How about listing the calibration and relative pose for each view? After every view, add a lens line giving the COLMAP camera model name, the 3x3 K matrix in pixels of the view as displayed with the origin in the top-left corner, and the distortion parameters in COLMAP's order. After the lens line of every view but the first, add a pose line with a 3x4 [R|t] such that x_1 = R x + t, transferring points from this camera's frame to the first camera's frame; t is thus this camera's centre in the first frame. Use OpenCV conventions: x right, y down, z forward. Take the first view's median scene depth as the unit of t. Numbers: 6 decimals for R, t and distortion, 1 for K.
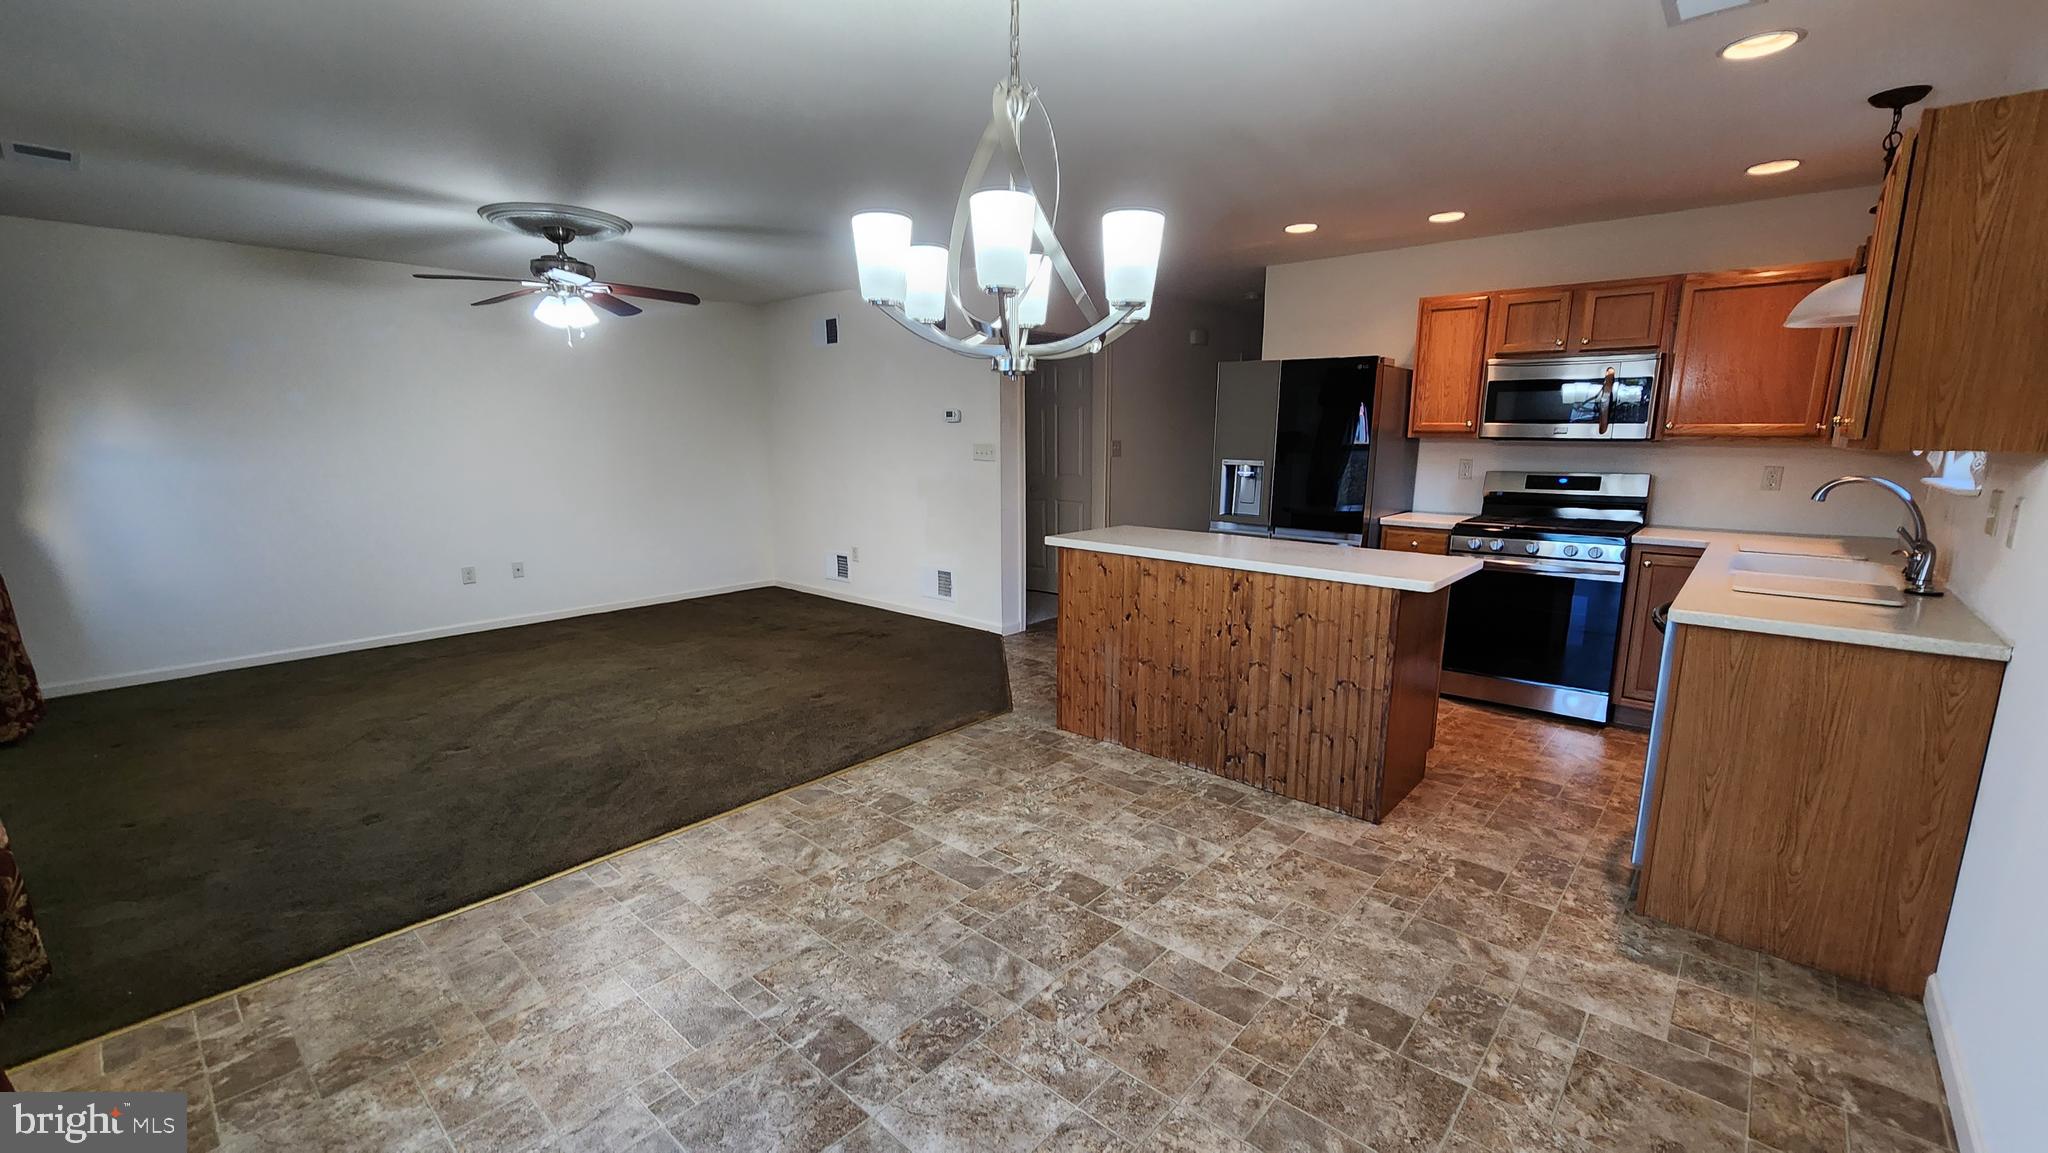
lens RADIAL K [[843.3, 0, 1028.8], [0, 843.3, 587.9], [0, 0, 1]] dist [-0.000301, 0.001537]
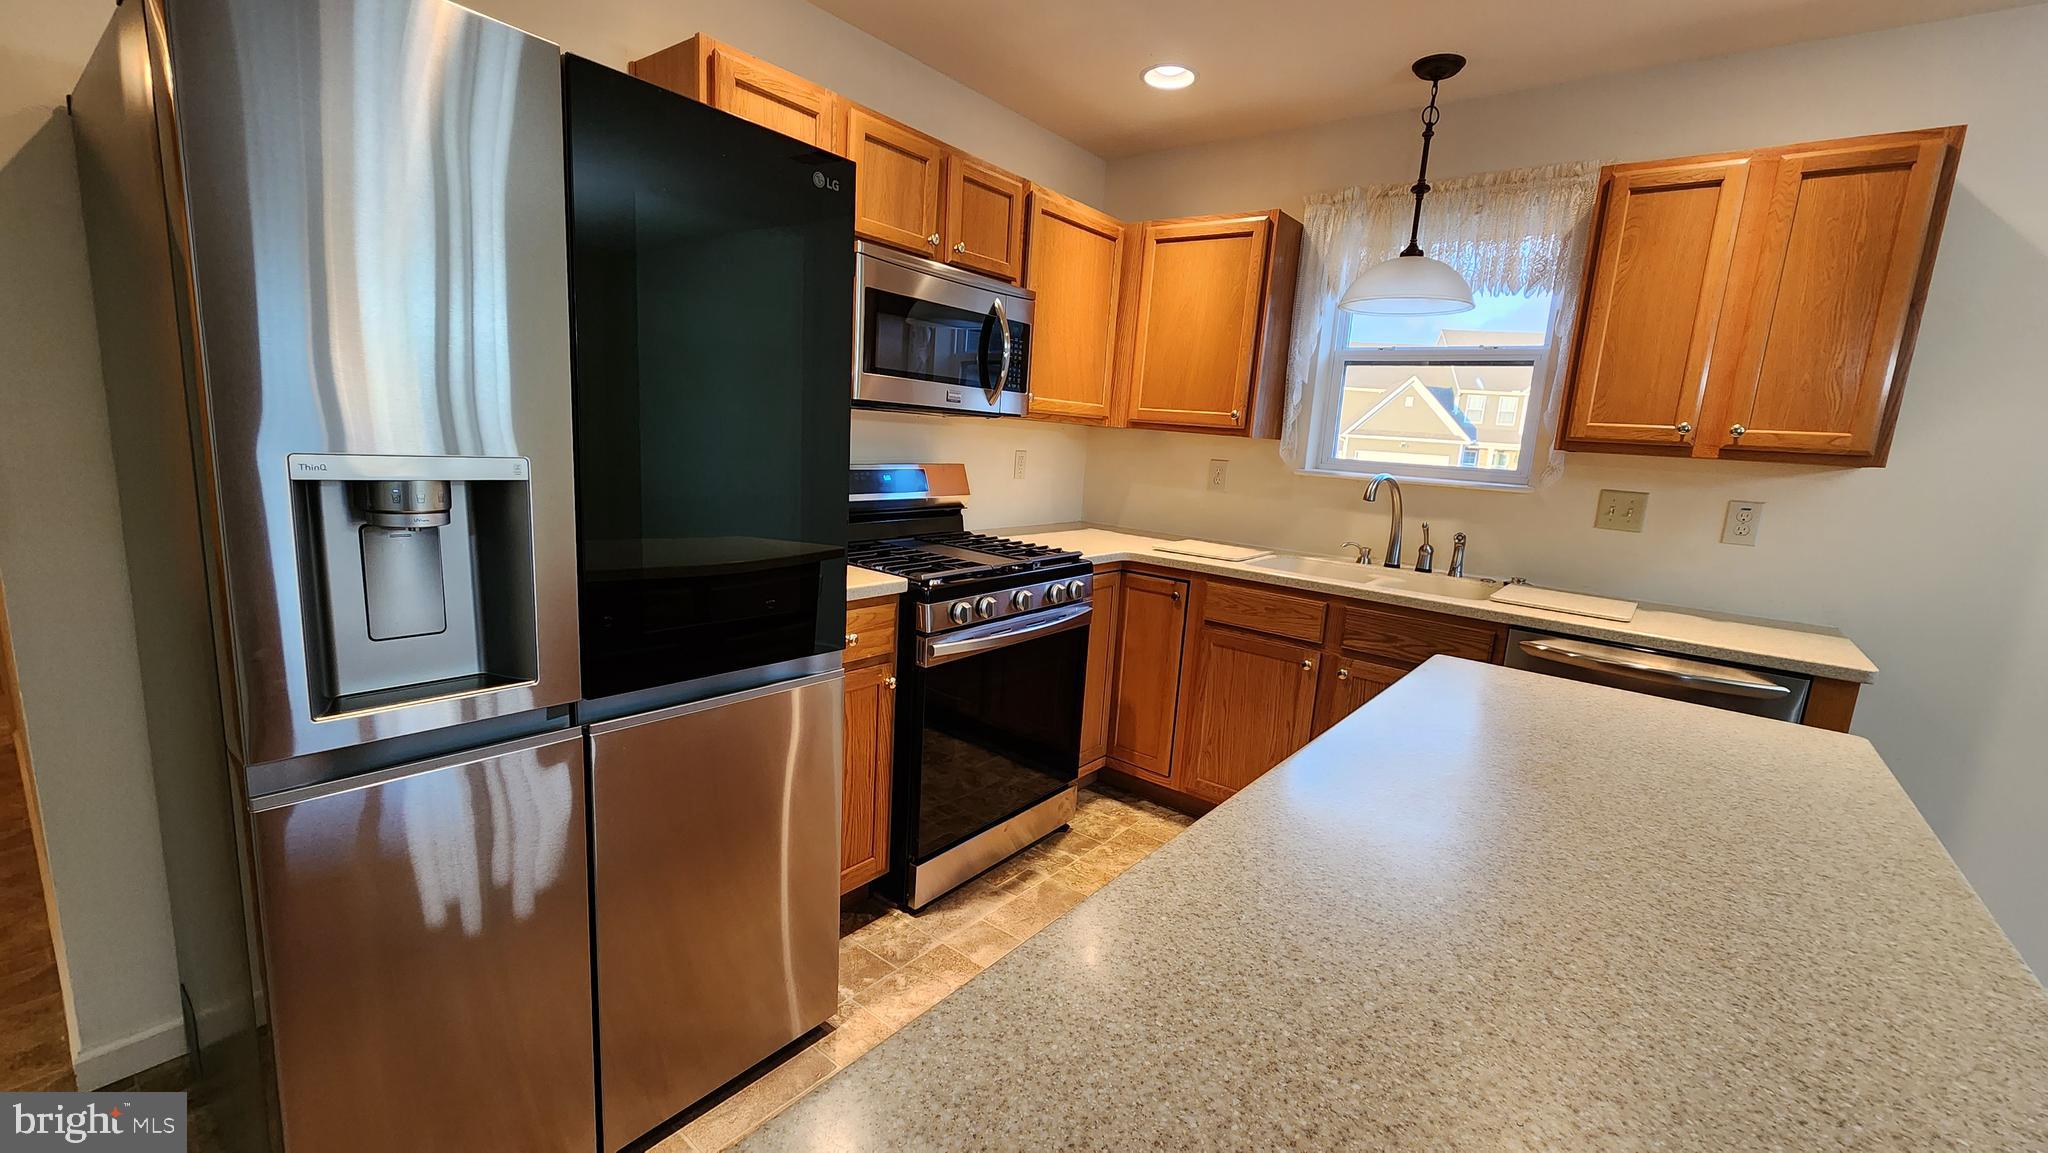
lens RADIAL K [[843.3, 0, 1025.1], [0, 843.3, 587.2], [0, 0, 1]] dist [-0.000301, 0.001537]
pose [[-0.057101, -0.184597, 0.981154, 0.030475], [0.122986, 0.973972, 0.190403, -0.212720], [-0.990764, 0.131540, -0.032912, 1.288205]]
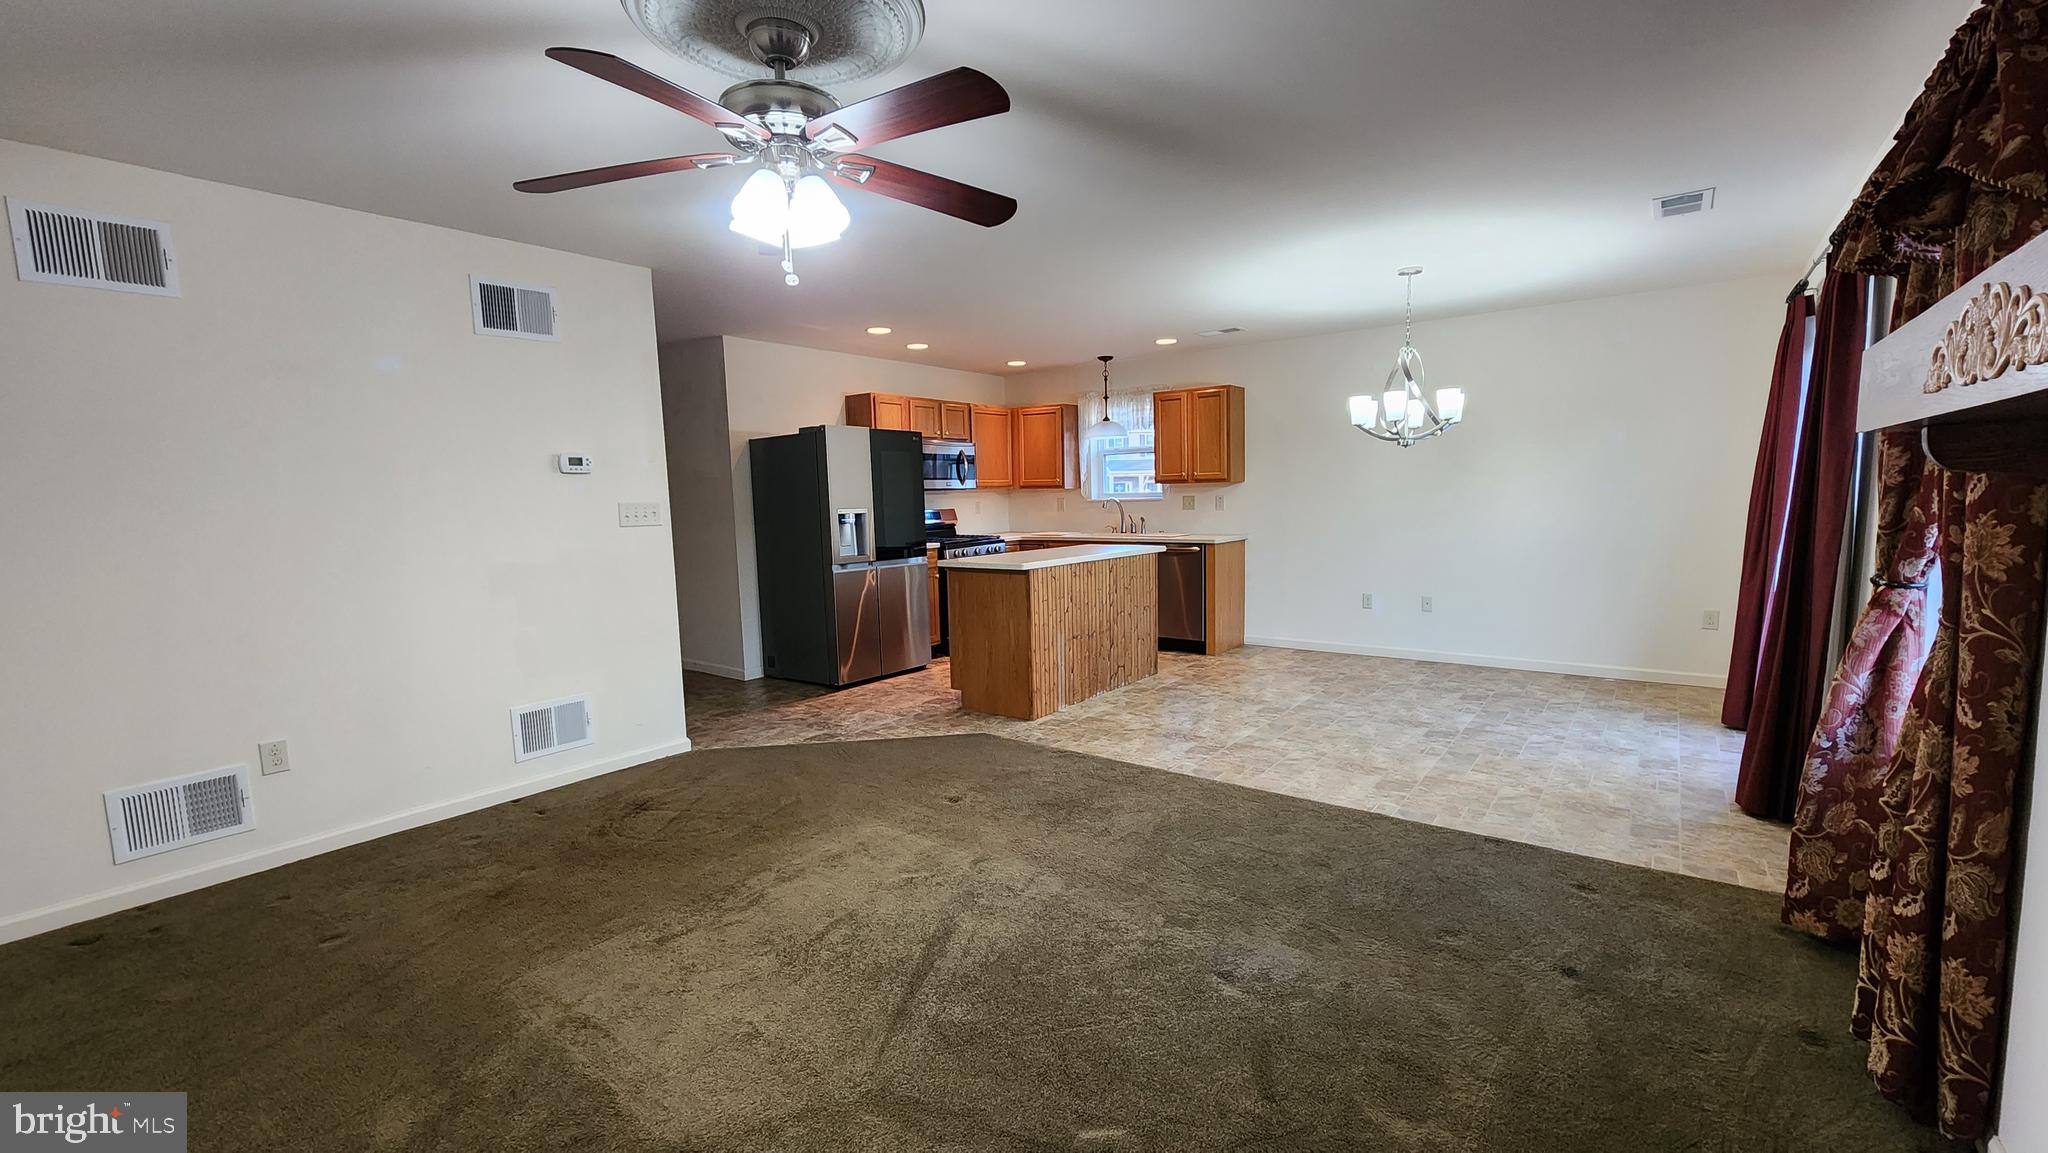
lens RADIAL K [[843.3, 0, 1017.3], [0, 843.3, 590.9], [0, 0, 1]] dist [-0.000301, 0.001537]
pose [[-0.066560, -0.114639, 0.991175, -1.418696], [0.210563, 0.969393, 0.126260, -0.213270], [-0.975312, 0.217108, -0.040384, 1.281001]]
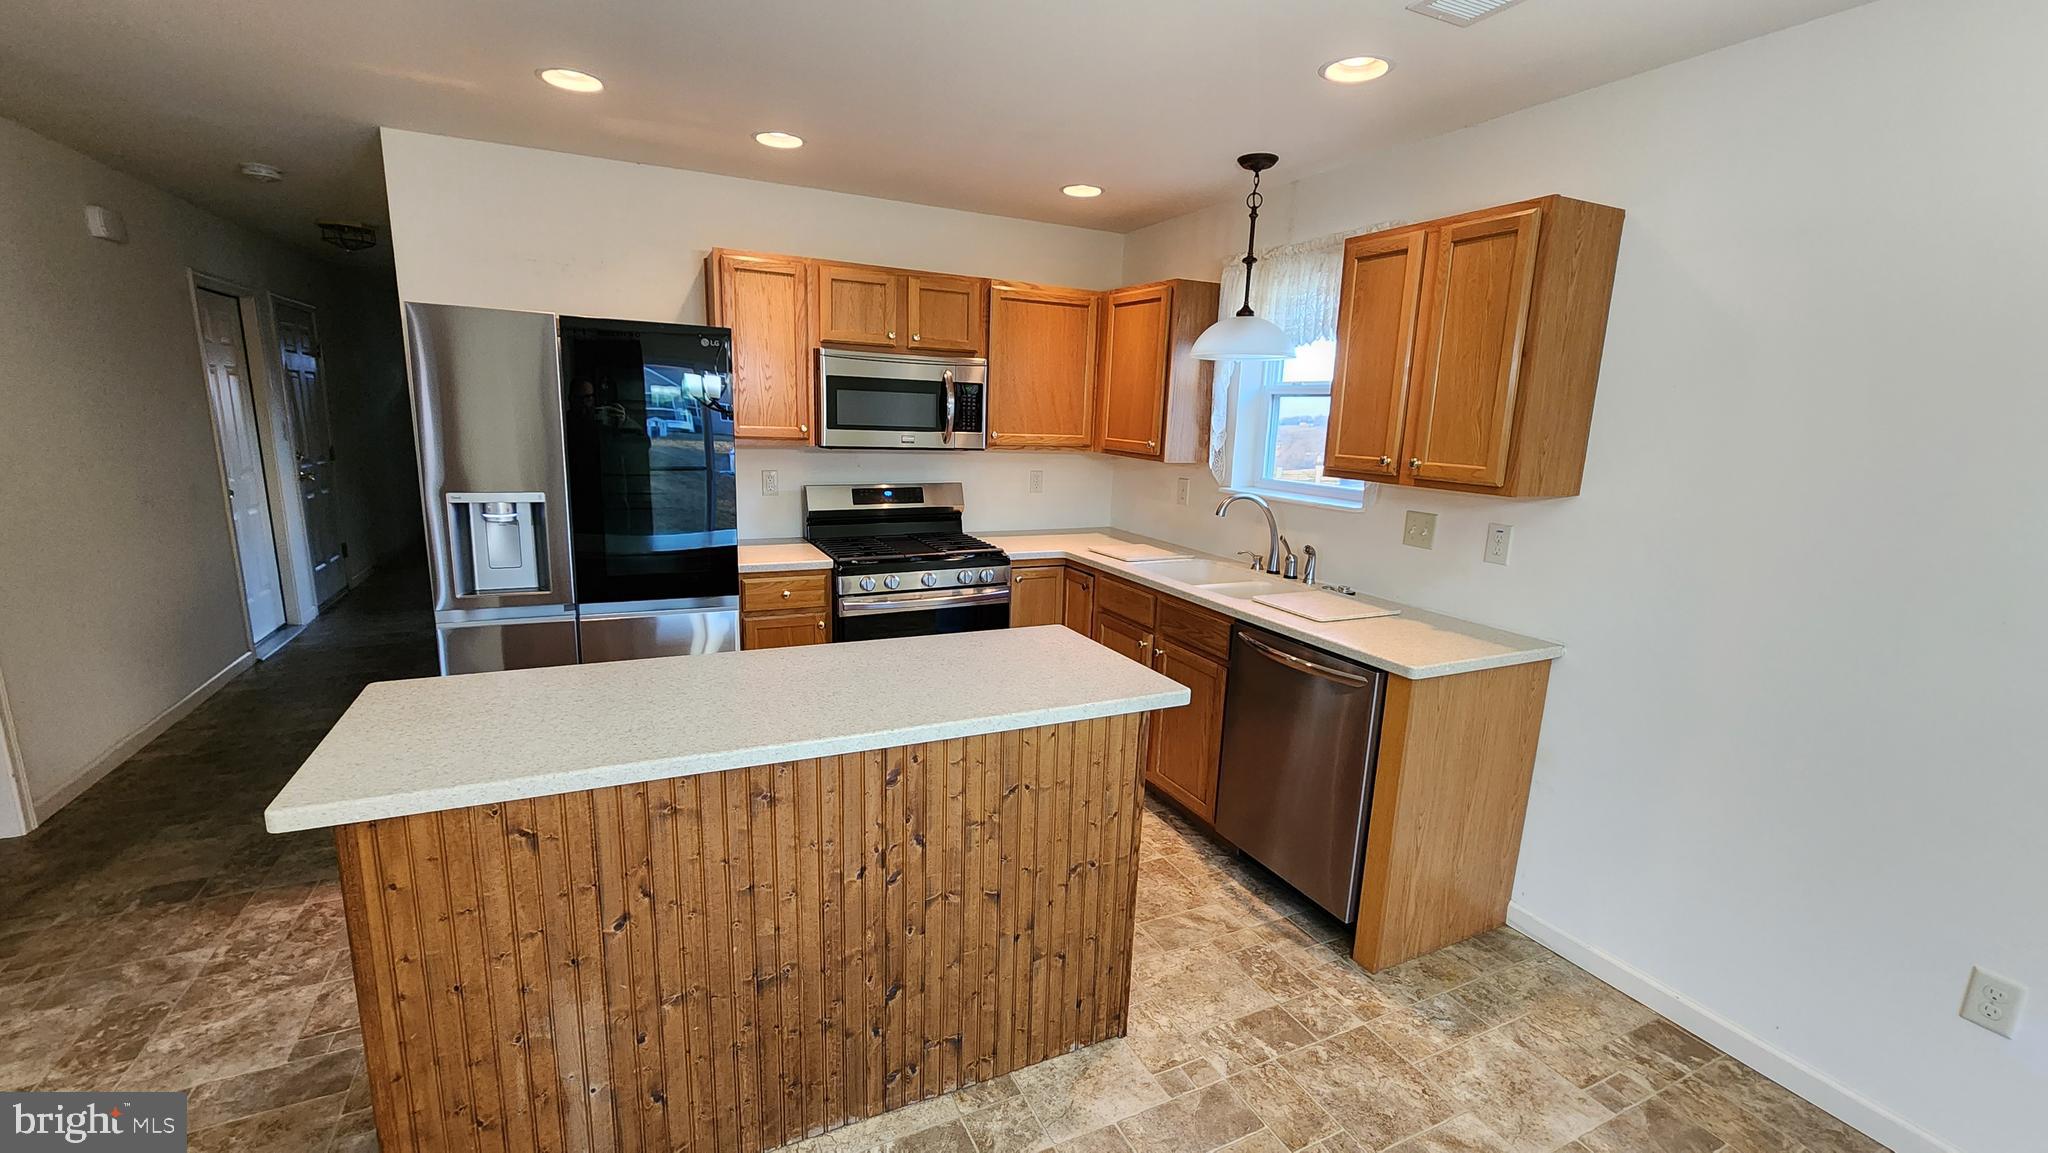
lens RADIAL K [[843.3, 0, 1027.8], [0, 843.3, 587.6], [0, 0, 1]] dist [-0.000301, 0.001537]
pose [[0.382039, -0.177282, 0.906983, -0.175540], [0.137799, 0.981384, 0.133781, -0.177585], [-0.913815, 0.073872, 0.399356, 0.722525]]
